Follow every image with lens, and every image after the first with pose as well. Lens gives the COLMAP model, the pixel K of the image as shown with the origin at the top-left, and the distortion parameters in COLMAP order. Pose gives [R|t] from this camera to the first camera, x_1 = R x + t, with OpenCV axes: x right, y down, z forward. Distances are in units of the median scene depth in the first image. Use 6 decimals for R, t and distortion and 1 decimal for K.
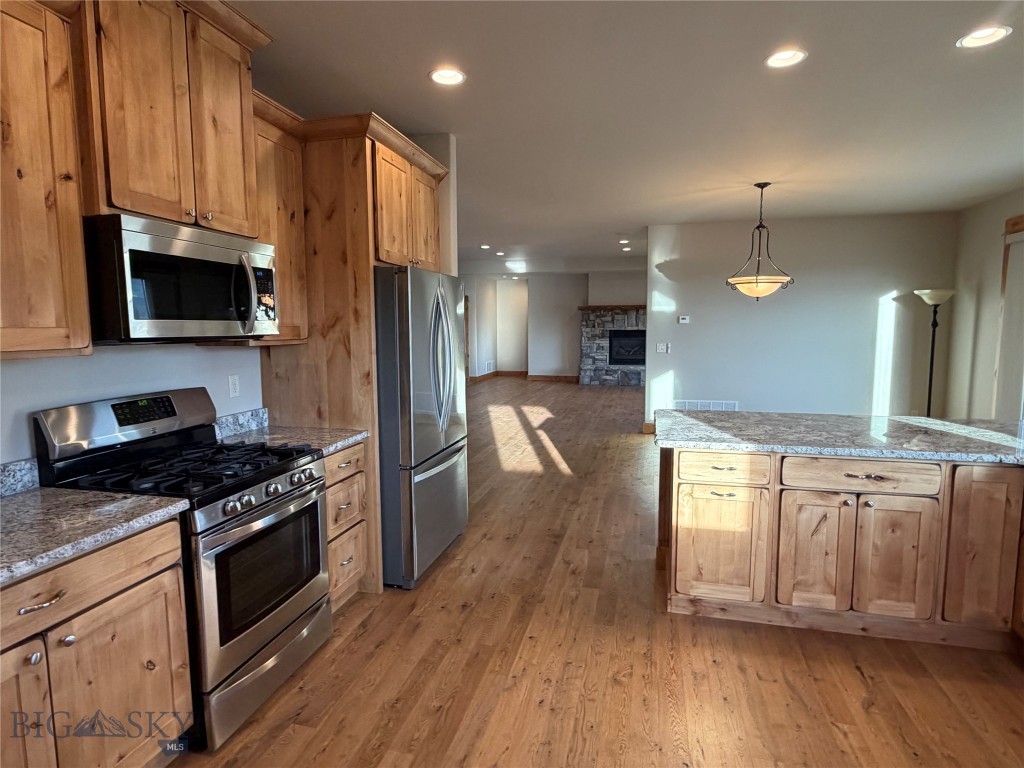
lens RADIAL K [[566.1, 0, 510.1], [0, 566.1, 382.9], [0, 0, 1]] dist [-0.000604, -0.000674]
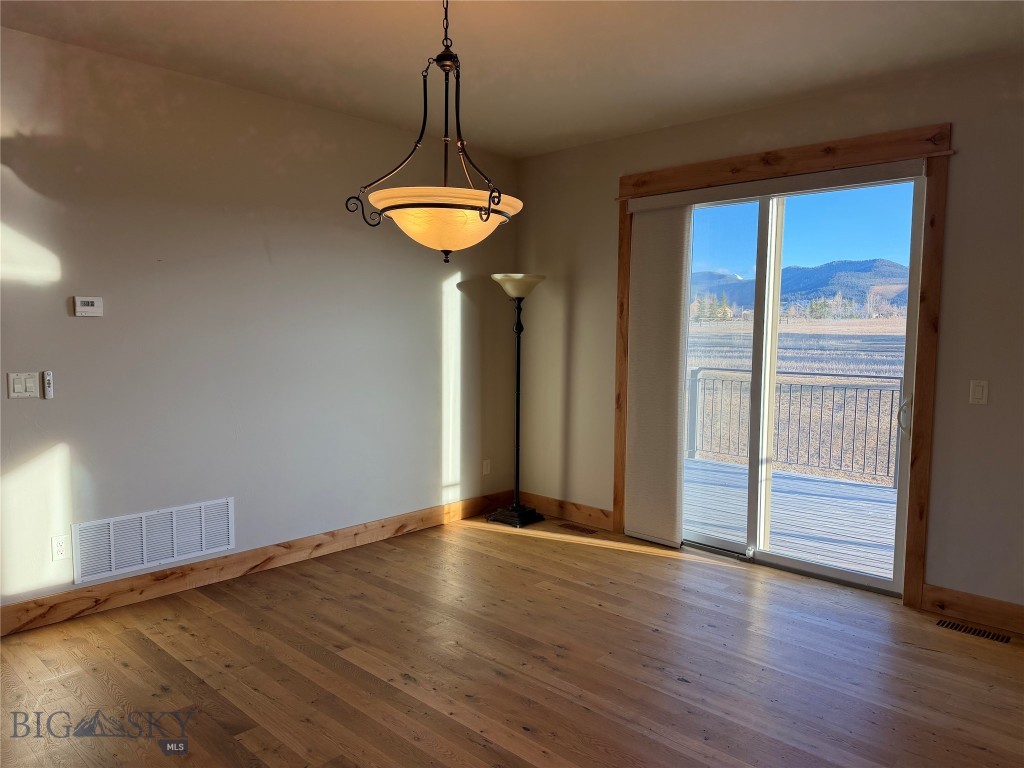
lens RADIAL K [[732.4, 0, 509.9], [0, 732.4, 388.4], [0, 0, 1]] dist [0.031230, -0.001141]
pose [[0.503244, -0.059014, 0.862127, 0.025660], [0.071092, 0.997111, 0.026756, -0.055242], [-0.861215, 0.047826, 0.505985, 0.556527]]
